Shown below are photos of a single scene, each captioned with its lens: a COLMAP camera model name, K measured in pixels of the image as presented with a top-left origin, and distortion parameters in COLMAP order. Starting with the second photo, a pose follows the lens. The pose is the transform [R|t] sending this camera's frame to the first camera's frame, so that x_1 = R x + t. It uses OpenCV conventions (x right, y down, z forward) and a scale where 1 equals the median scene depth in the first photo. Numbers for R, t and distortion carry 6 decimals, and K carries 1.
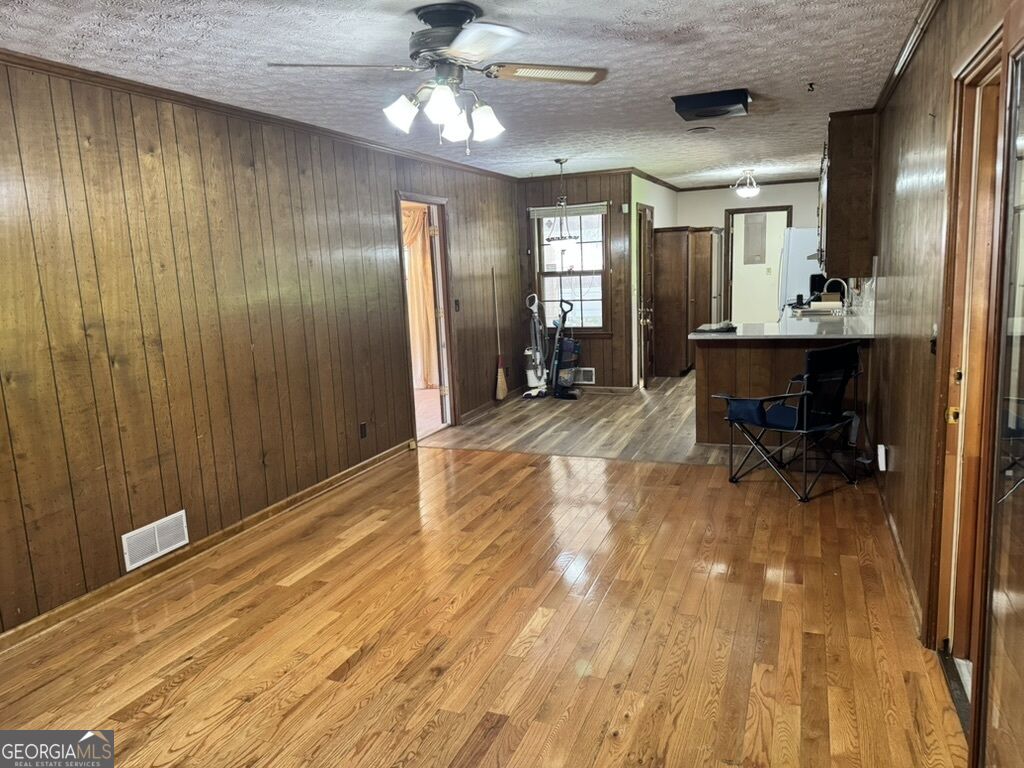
lens RADIAL K [[717.9, 0, 514.9], [0, 717.9, 381.3], [0, 0, 1]] dist [0.028559, -0.030305]
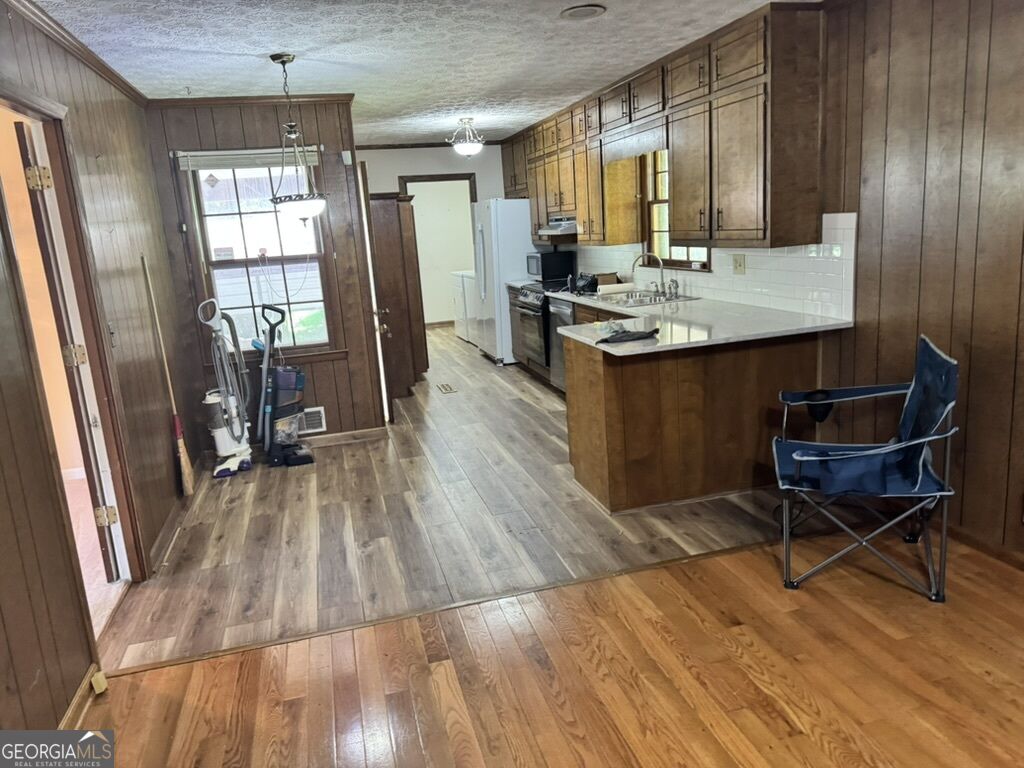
lens RADIAL K [[717.9, 0, 507.5], [0, 717.9, 369.9], [0, 0, 1]] dist [0.028559, -0.030305]
pose [[0.802495, -0.131003, 0.582099, -0.129790], [0.130740, 0.990498, 0.042674, -0.058526], [-0.582158, 0.041858, 0.811997, 0.388966]]
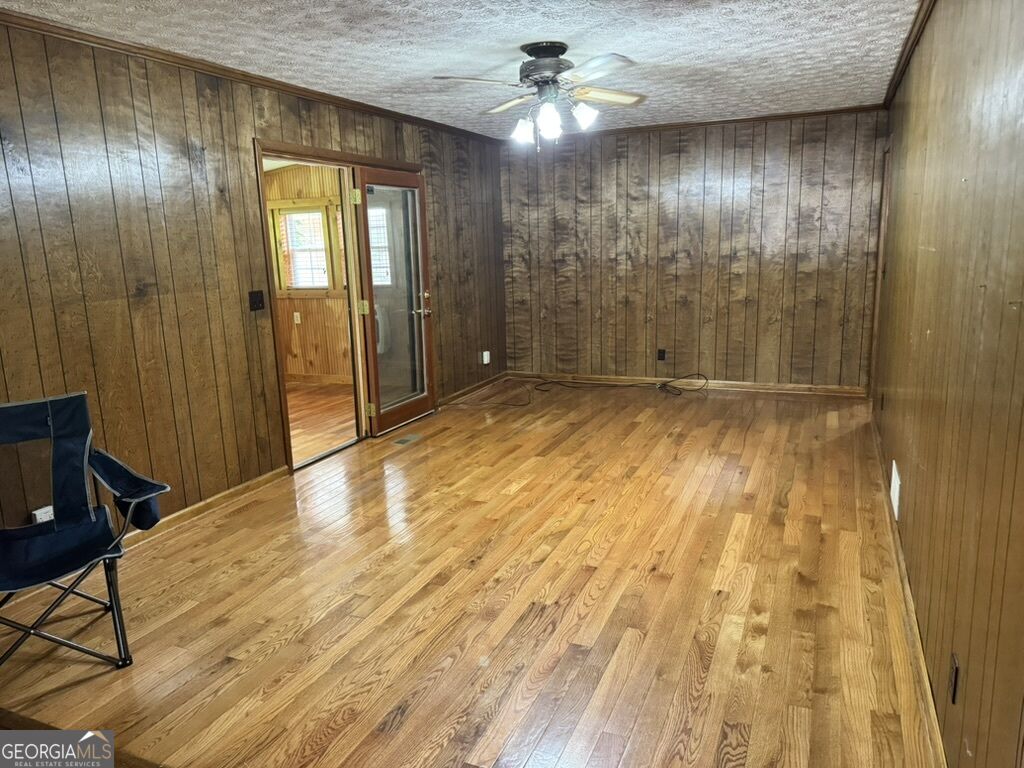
lens RADIAL K [[717.9, 0, 509.4], [0, 717.9, 379.1], [0, 0, 1]] dist [0.028559, -0.030305]
pose [[-0.996513, 0.066556, 0.050324, -0.017160], [0.079888, 0.935128, 0.345185, -0.137693], [-0.024085, 0.348002, -0.937184, 0.867123]]
